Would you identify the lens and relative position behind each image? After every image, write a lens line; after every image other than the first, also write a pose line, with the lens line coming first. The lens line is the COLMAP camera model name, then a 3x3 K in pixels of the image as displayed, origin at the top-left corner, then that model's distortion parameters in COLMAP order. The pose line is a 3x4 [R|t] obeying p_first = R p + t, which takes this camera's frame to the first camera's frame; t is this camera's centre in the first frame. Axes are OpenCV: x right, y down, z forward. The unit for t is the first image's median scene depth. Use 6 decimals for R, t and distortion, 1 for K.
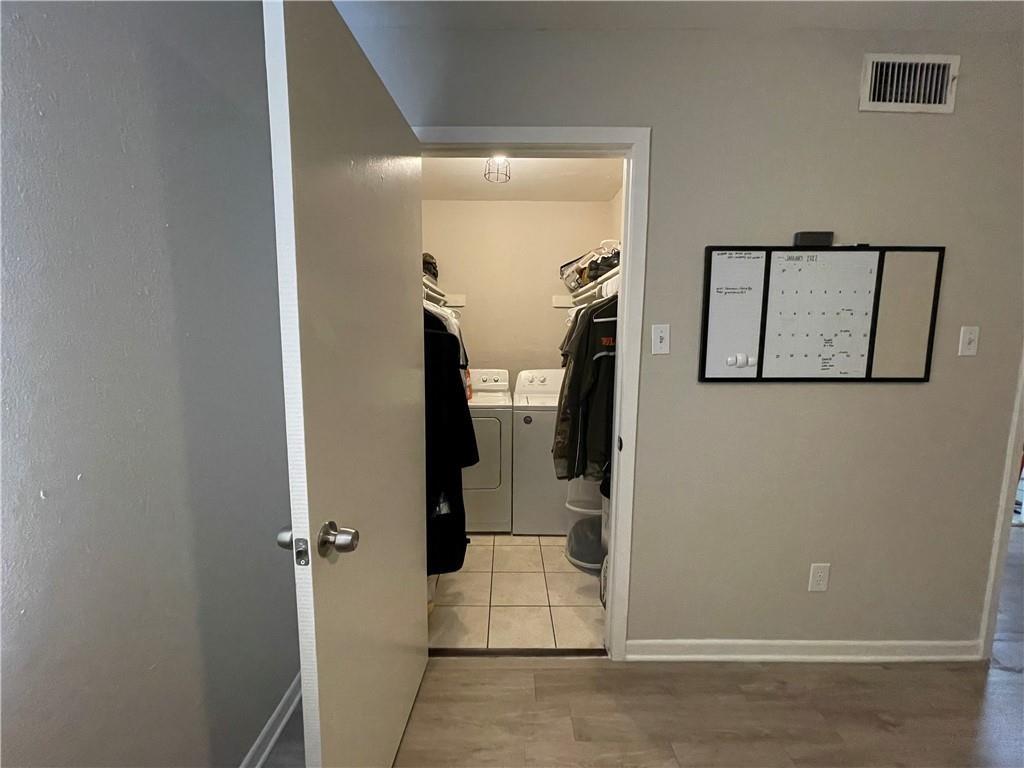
lens RADIAL K [[413.1, 0, 512.3], [0, 413.1, 385.7], [0, 0, 1]] dist [-0.002208, 0.000225]
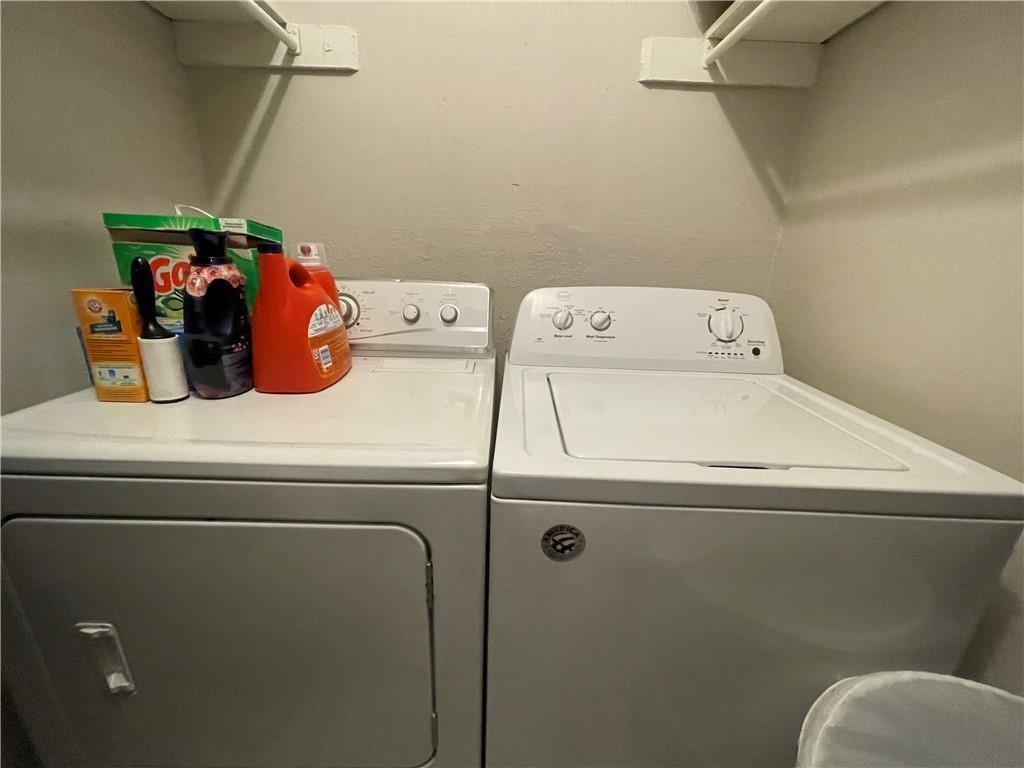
lens RADIAL K [[413.1, 0, 511.2], [0, 413.1, 383.0], [0, 0, 1]] dist [-0.002208, 0.000225]
pose [[0.999542, 0.030187, -0.001982, 0.009028], [-0.029274, 0.981675, 0.188299, -0.025012], [0.007630, -0.188155, 0.982110, 0.691955]]
